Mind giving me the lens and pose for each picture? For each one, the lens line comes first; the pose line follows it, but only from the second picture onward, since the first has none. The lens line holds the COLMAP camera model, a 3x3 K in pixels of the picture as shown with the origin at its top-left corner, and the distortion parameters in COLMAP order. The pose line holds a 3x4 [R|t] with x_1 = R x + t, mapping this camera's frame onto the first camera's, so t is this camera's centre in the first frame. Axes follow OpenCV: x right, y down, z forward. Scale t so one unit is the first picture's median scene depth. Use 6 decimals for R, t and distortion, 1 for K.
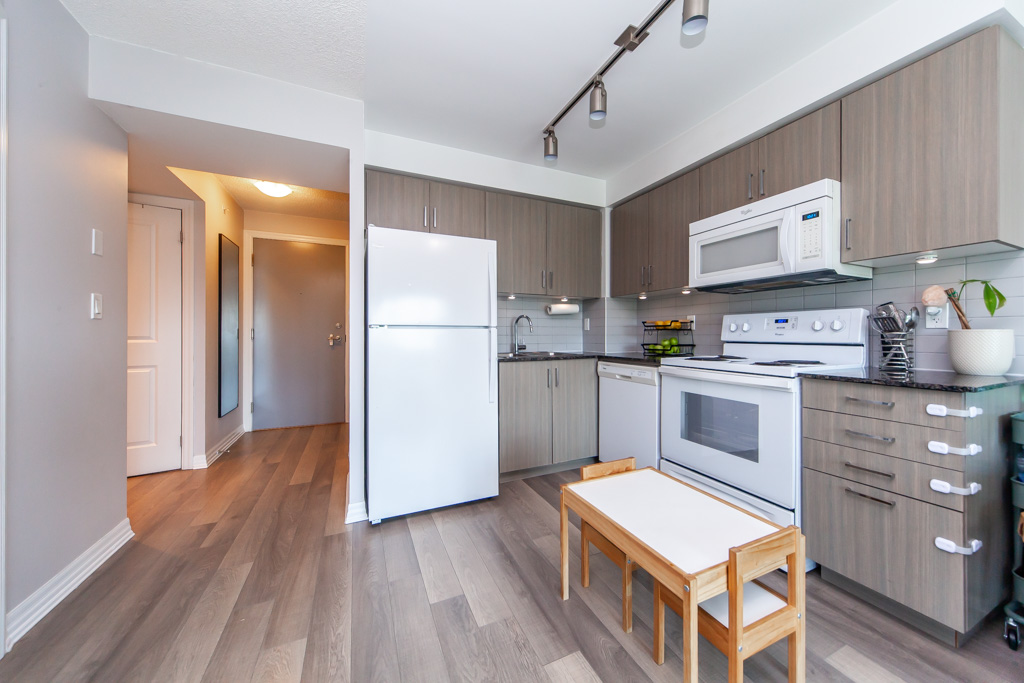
lens RADIAL K [[367.9, 0, 522.5], [0, 367.9, 333.7], [0, 0, 1]] dist [0.002039, -0.000134]
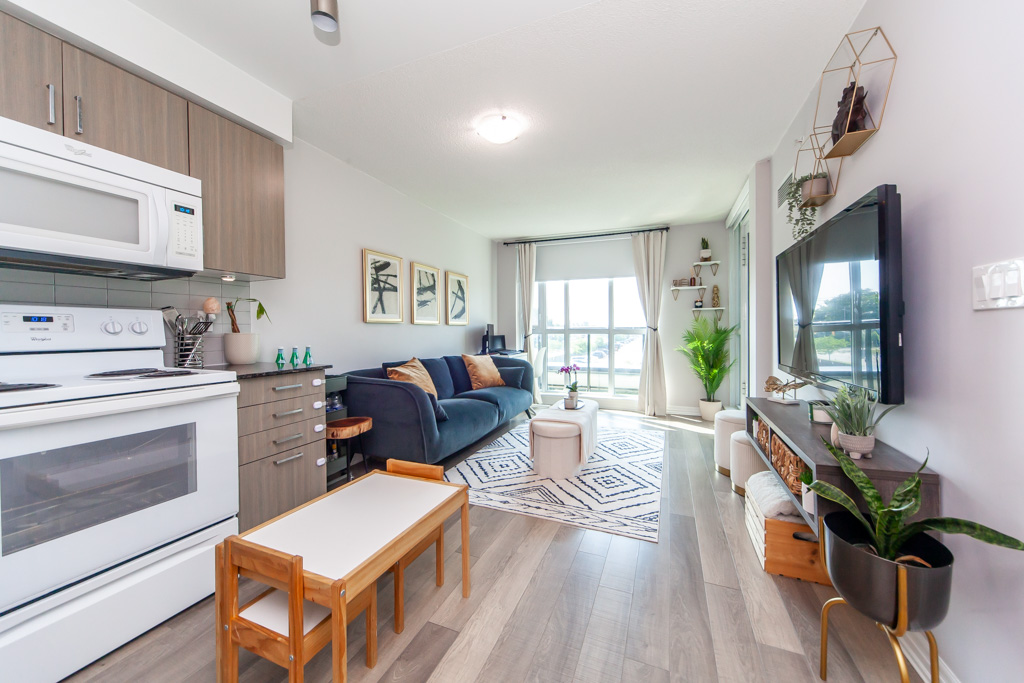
lens RADIAL K [[367.9, 0, 522.5], [0, 367.9, 333.7], [0, 0, 1]] dist [0.002039, -0.000134]
pose [[-0.691568, -0.002442, 0.722307, -0.420429], [0.002835, 0.999977, 0.006095, -0.009822], [-0.722305, 0.006262, -0.691546, 0.908865]]
